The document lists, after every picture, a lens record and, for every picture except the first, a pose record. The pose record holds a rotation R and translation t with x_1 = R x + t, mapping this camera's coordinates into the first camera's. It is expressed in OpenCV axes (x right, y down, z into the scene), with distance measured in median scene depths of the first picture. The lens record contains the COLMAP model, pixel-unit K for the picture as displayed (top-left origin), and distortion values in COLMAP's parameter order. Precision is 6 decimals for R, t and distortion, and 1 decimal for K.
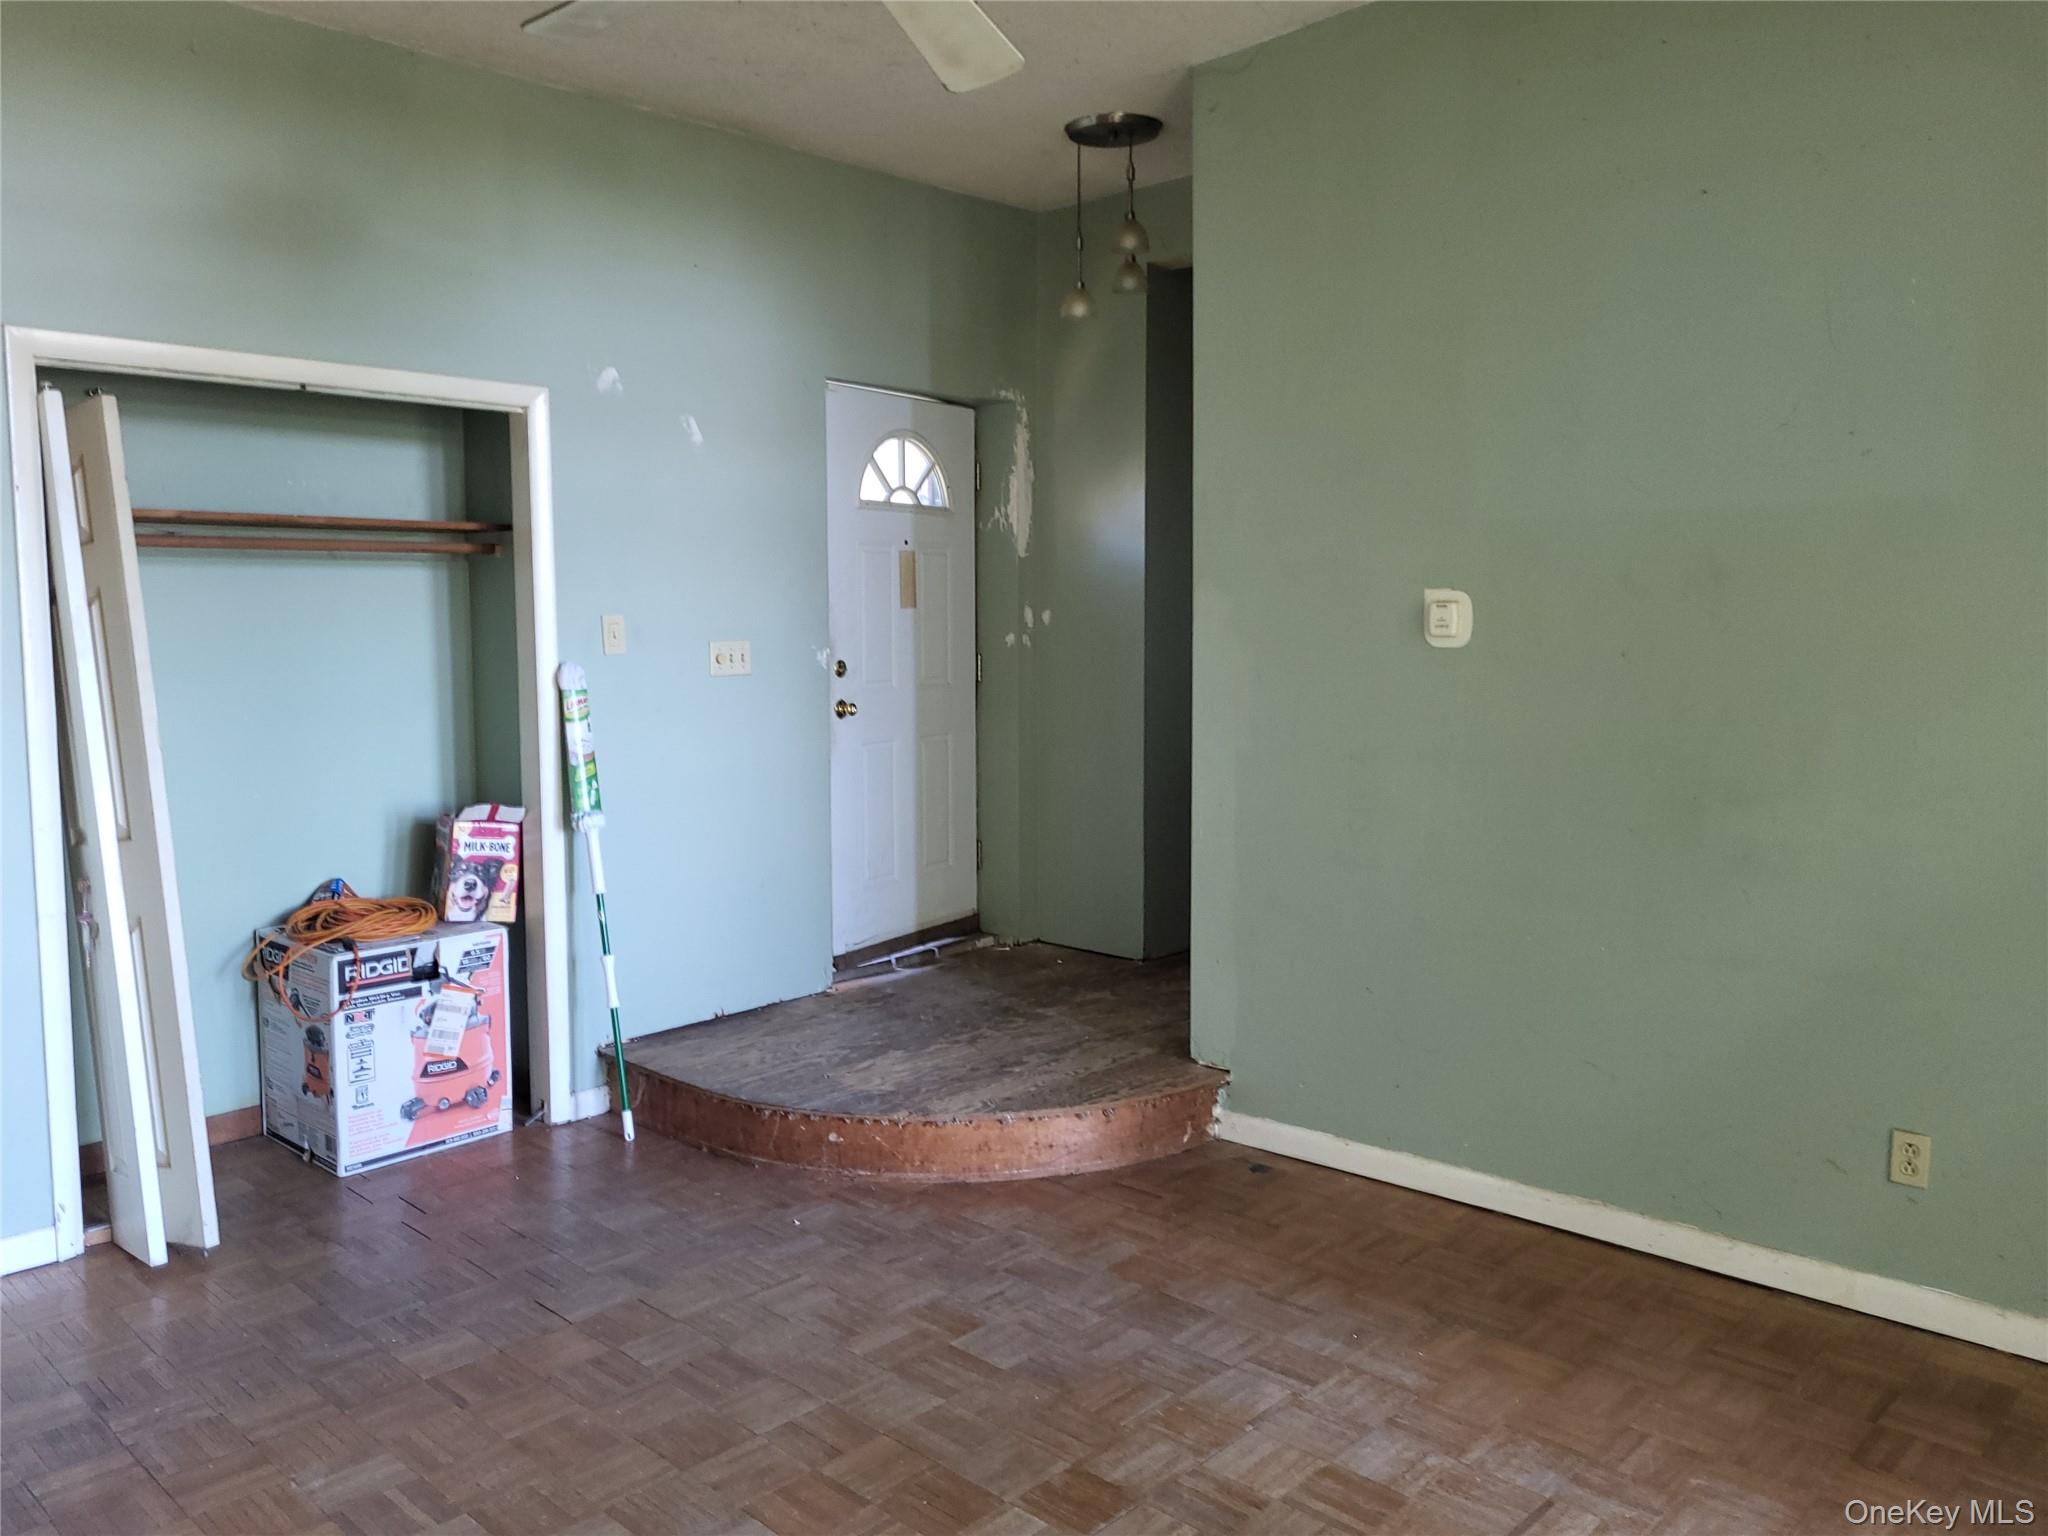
lens RADIAL K [[1573.3, 0, 1022.5], [0, 1573.3, 753.2], [0, 0, 1]] dist [0.042475, -0.022008]
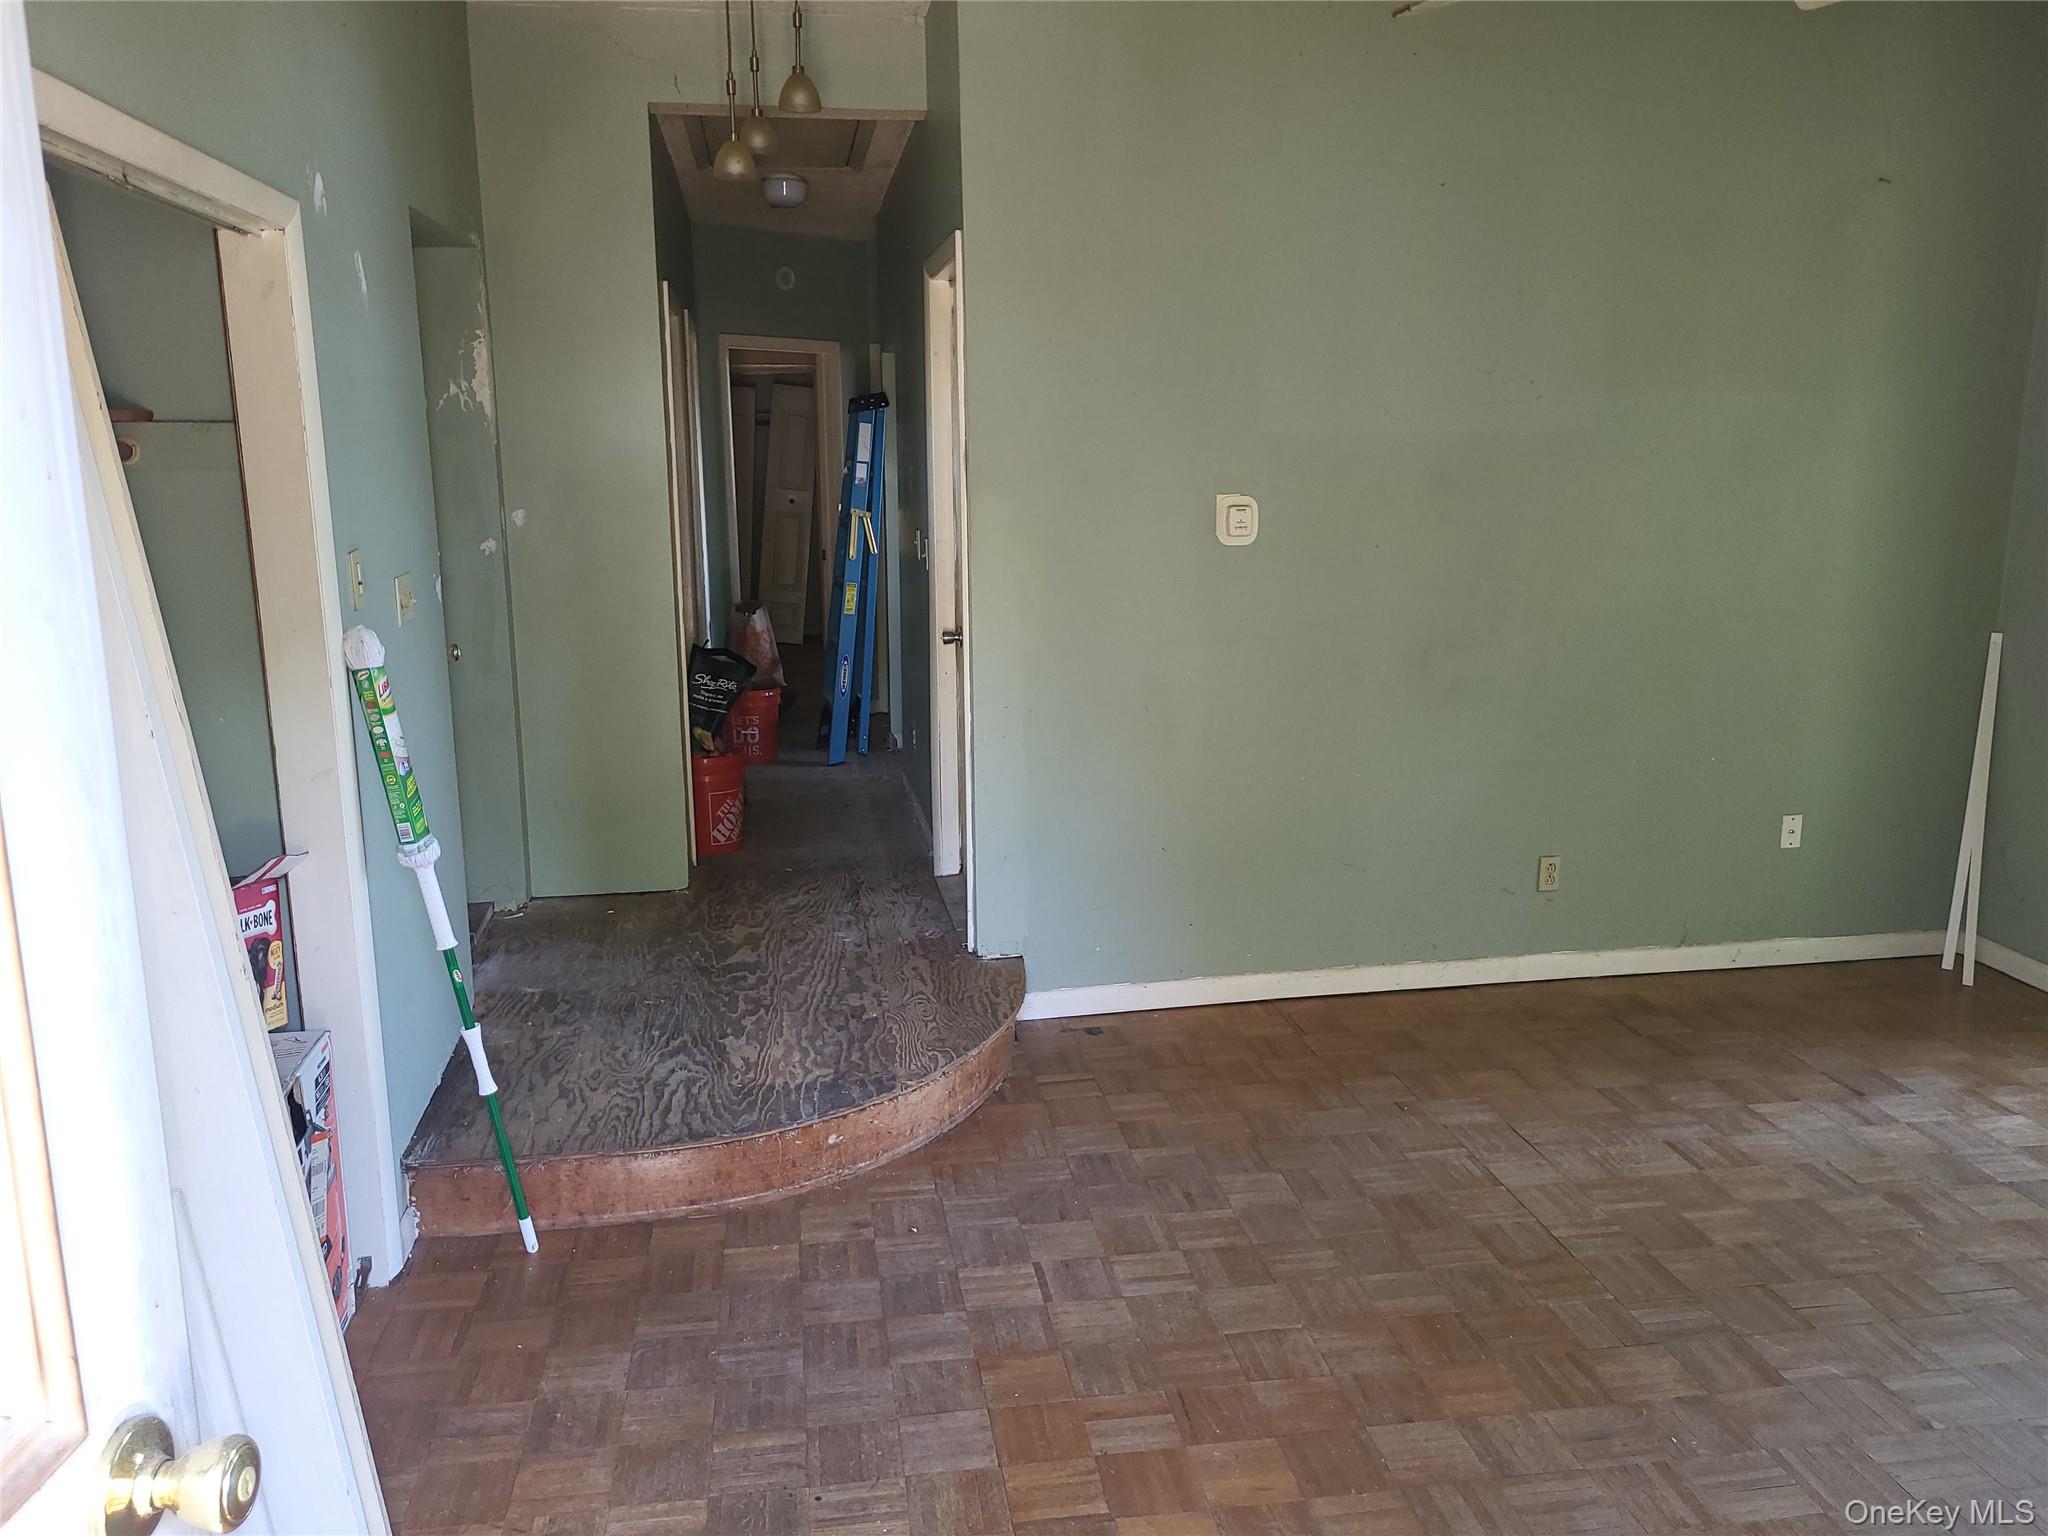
lens RADIAL K [[1573.3, 0, 1026.0], [0, 1573.3, 766.9], [0, 0, 1]] dist [0.042475, -0.022008]
pose [[0.596273, -0.163859, 0.785881, -0.750604], [0.076586, 0.986093, 0.147496, -0.087514], [-0.799120, -0.027760, 0.600530, 0.410693]]
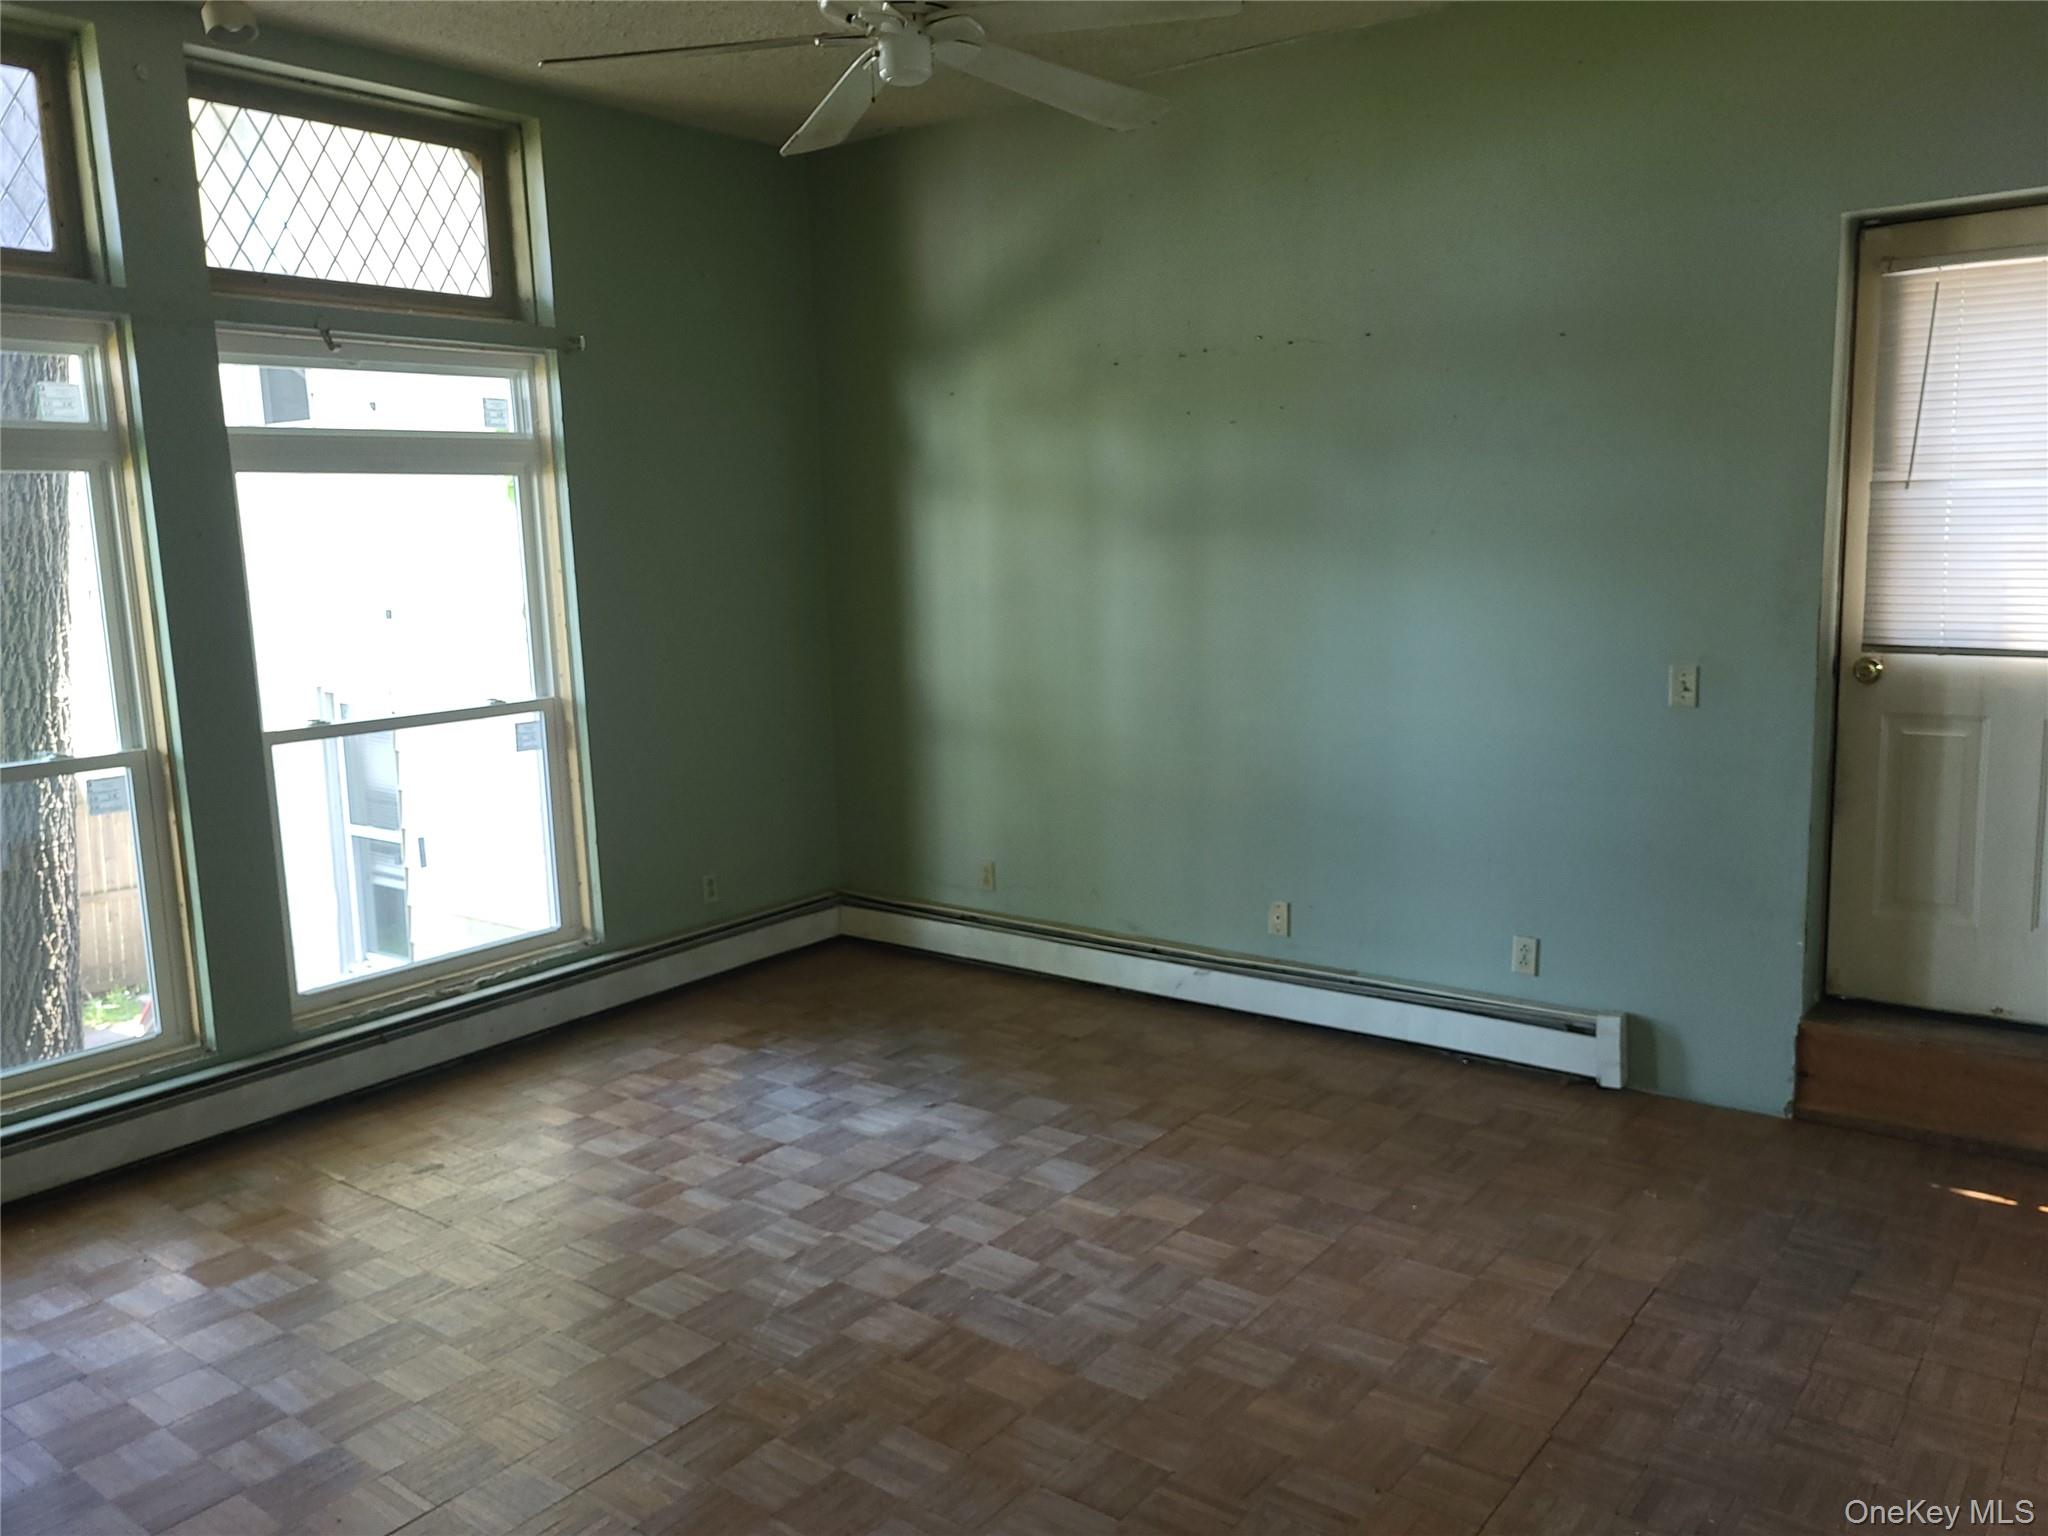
lens RADIAL K [[1573.3, 0, 1033.7], [0, 1573.3, 768.0], [0, 0, 1]] dist [0.042475, -0.022008]
pose [[-0.991455, 0.052522, -0.119413, -0.034951], [0.023486, 0.972279, 0.232640, -0.143041], [0.128321, 0.227847, -0.965204, 1.340404]]
